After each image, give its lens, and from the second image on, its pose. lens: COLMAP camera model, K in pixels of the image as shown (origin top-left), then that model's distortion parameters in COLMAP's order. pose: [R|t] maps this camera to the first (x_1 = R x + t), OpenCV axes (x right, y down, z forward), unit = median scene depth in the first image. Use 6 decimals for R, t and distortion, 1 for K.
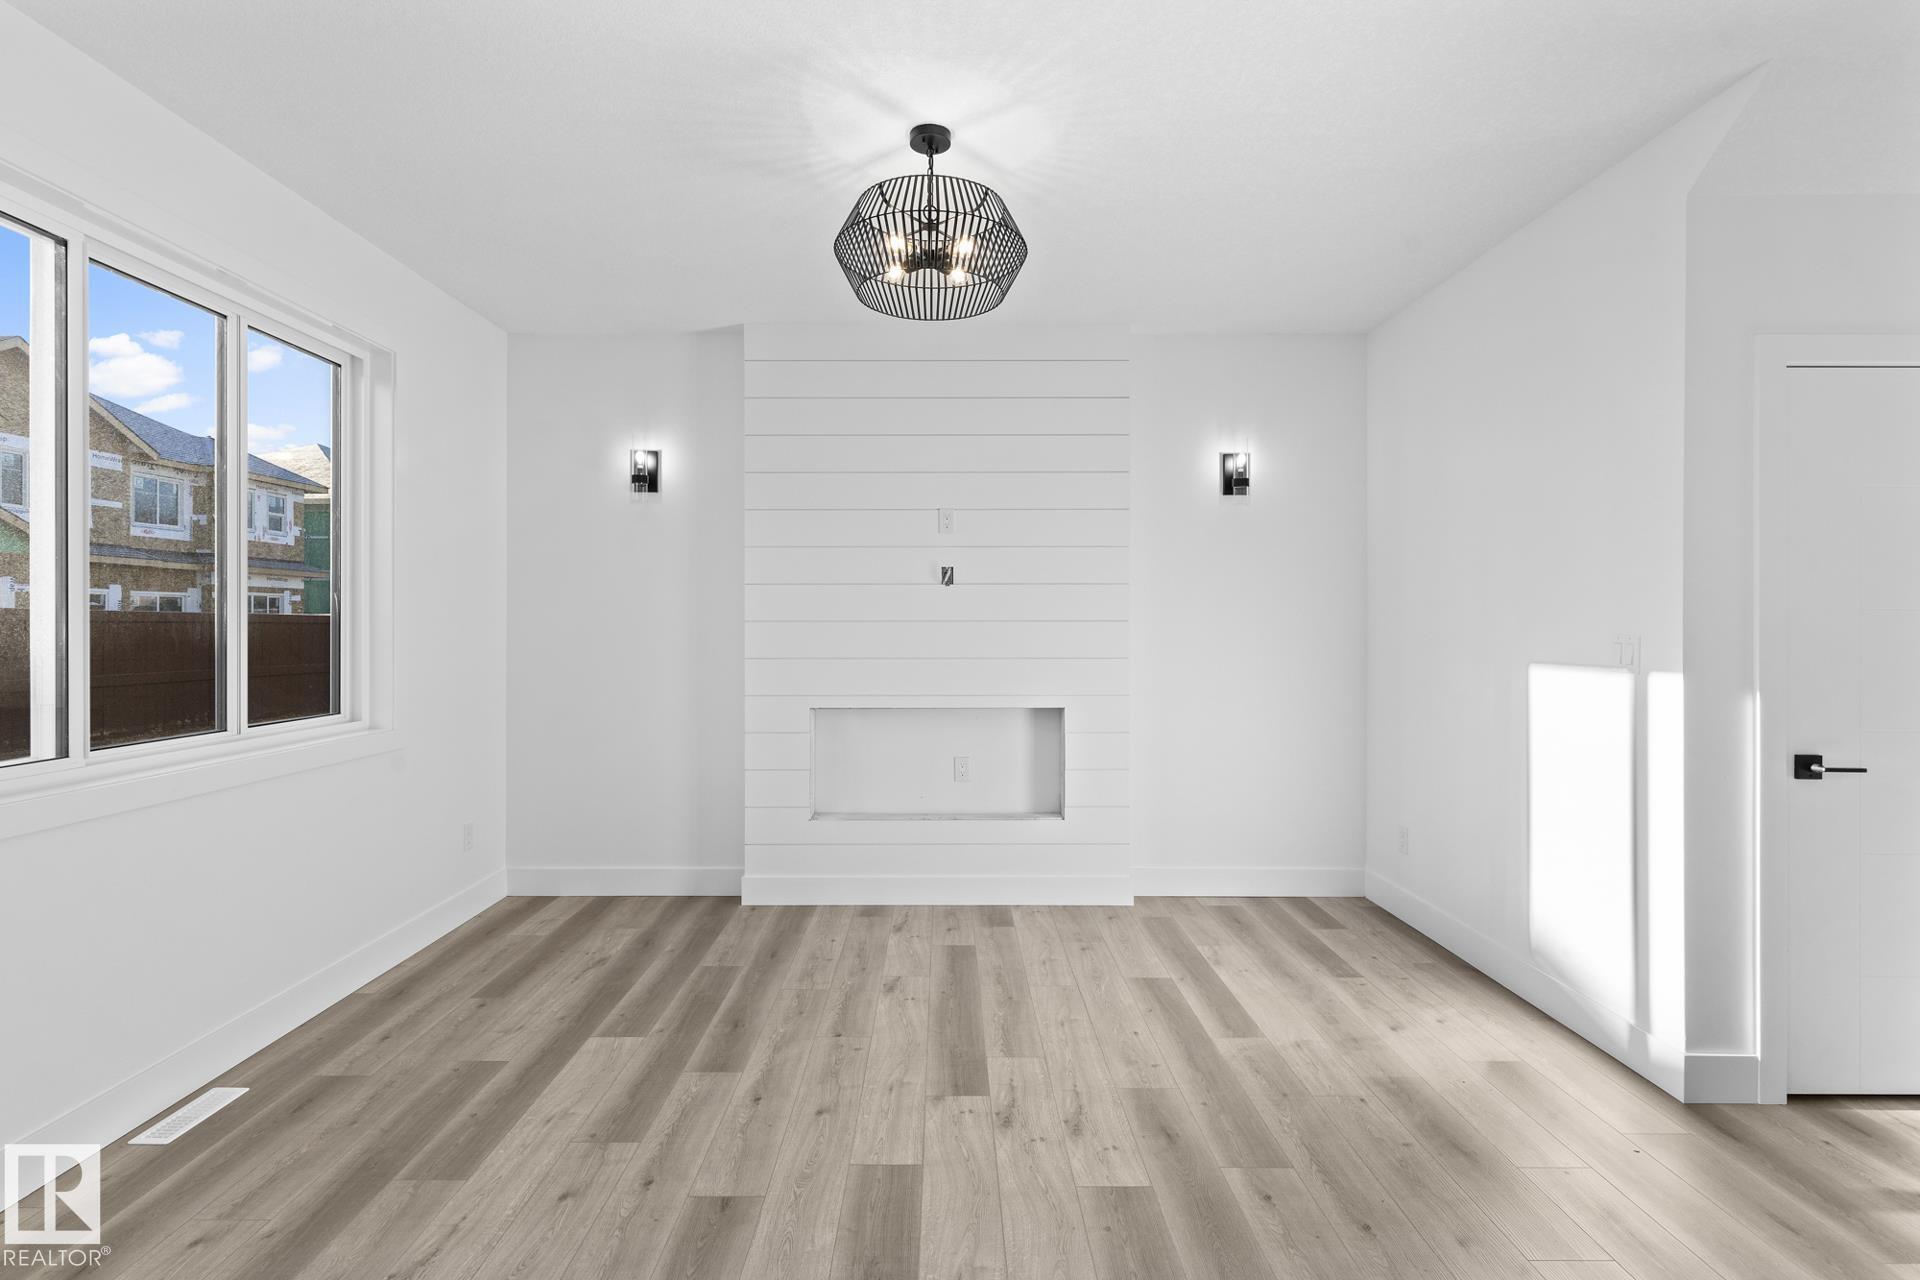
lens RADIAL K [[913.8, 0, 955.2], [0, 913.8, 641.2], [0, 0, 1]] dist [-0.000974, 0.000346]
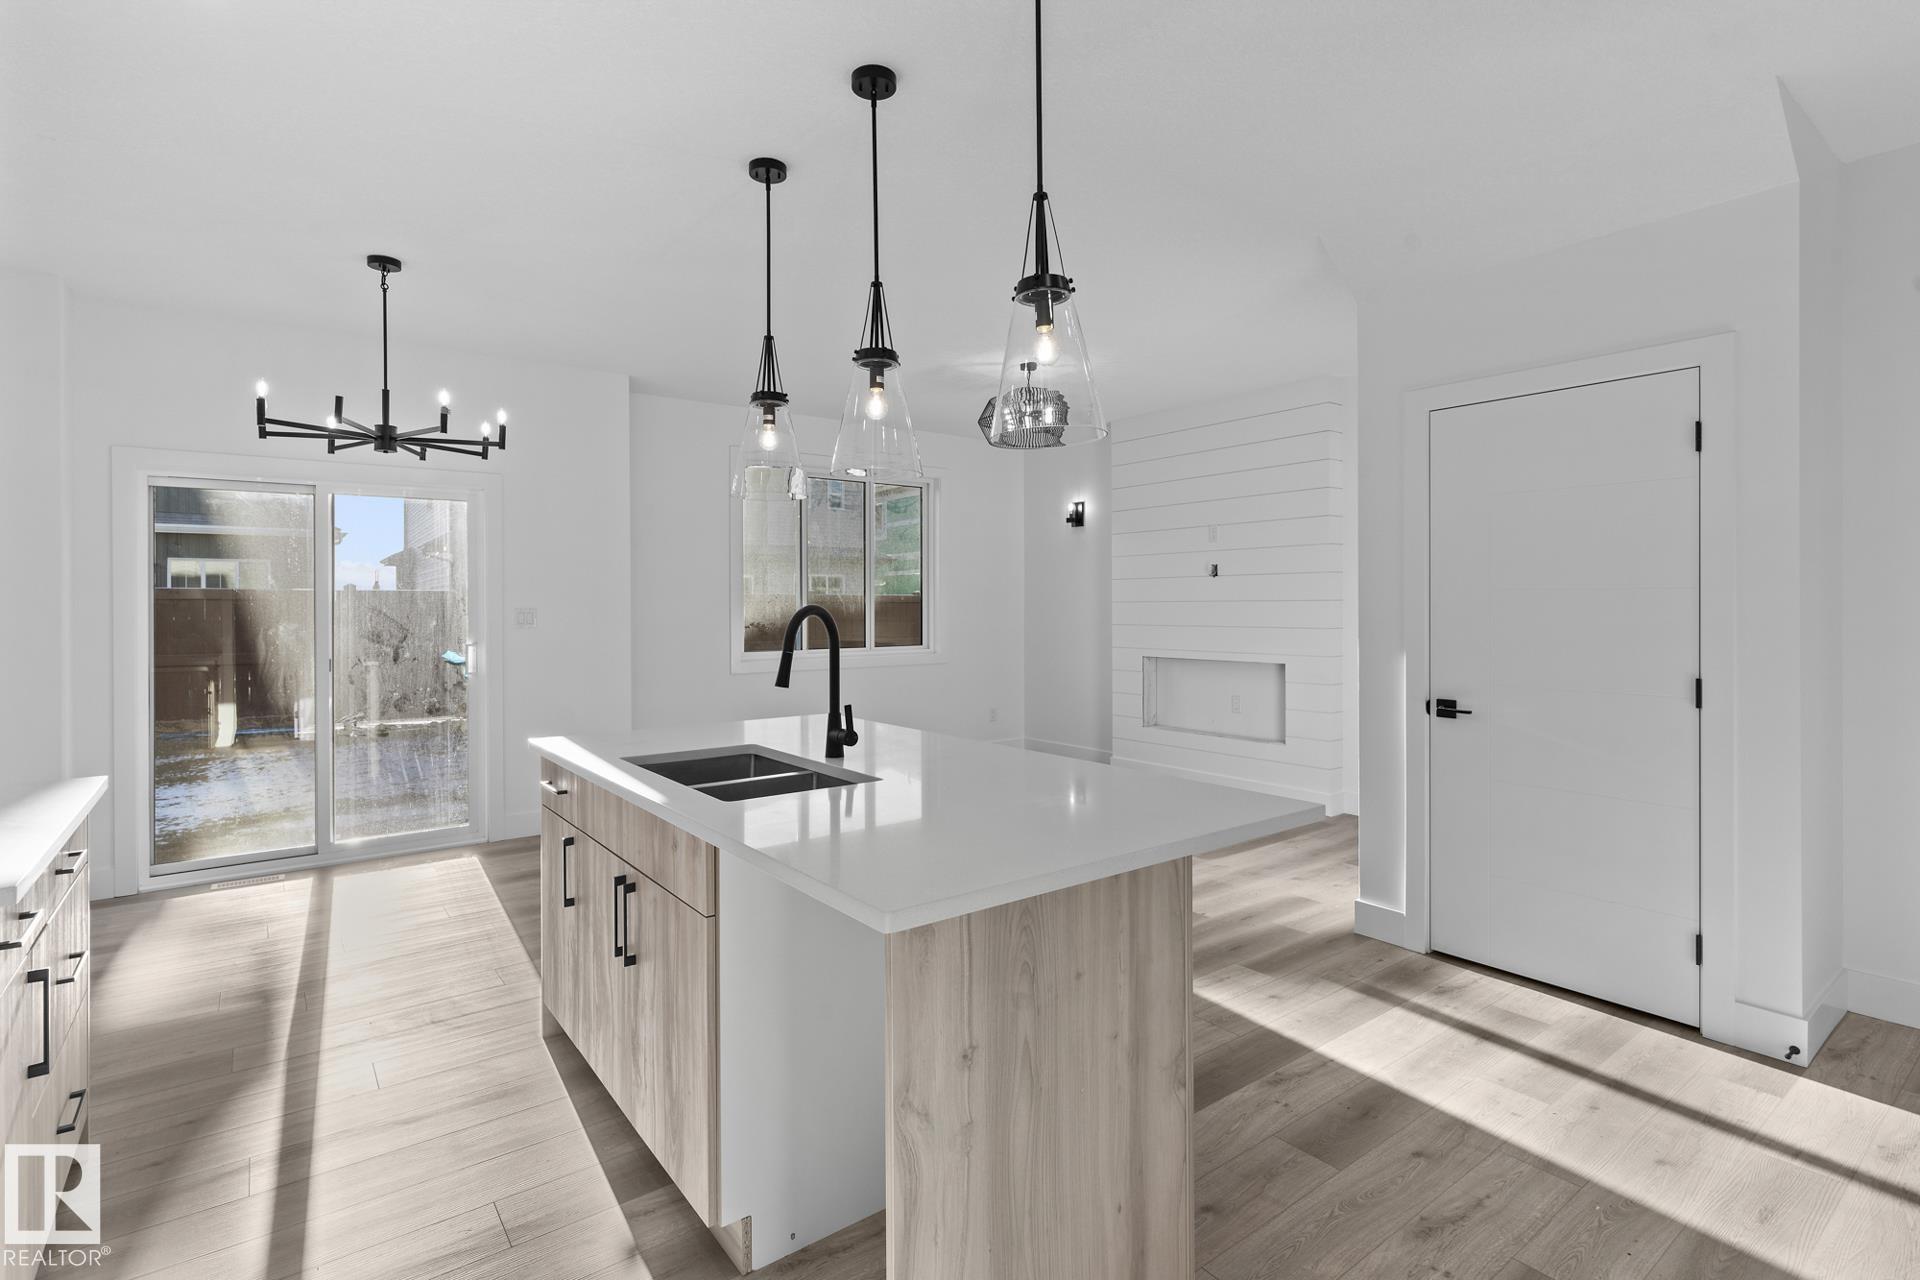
lens RADIAL K [[913.8, 0, 958.2], [0, 913.8, 621.6], [0, 0, 1]] dist [-0.000974, 0.000346]
pose [[0.611625, 0.012134, -0.791055, 0.868775], [-0.010236, 0.999920, 0.007424, 0.003827], [0.791082, 0.003557, 0.611700, -0.218105]]
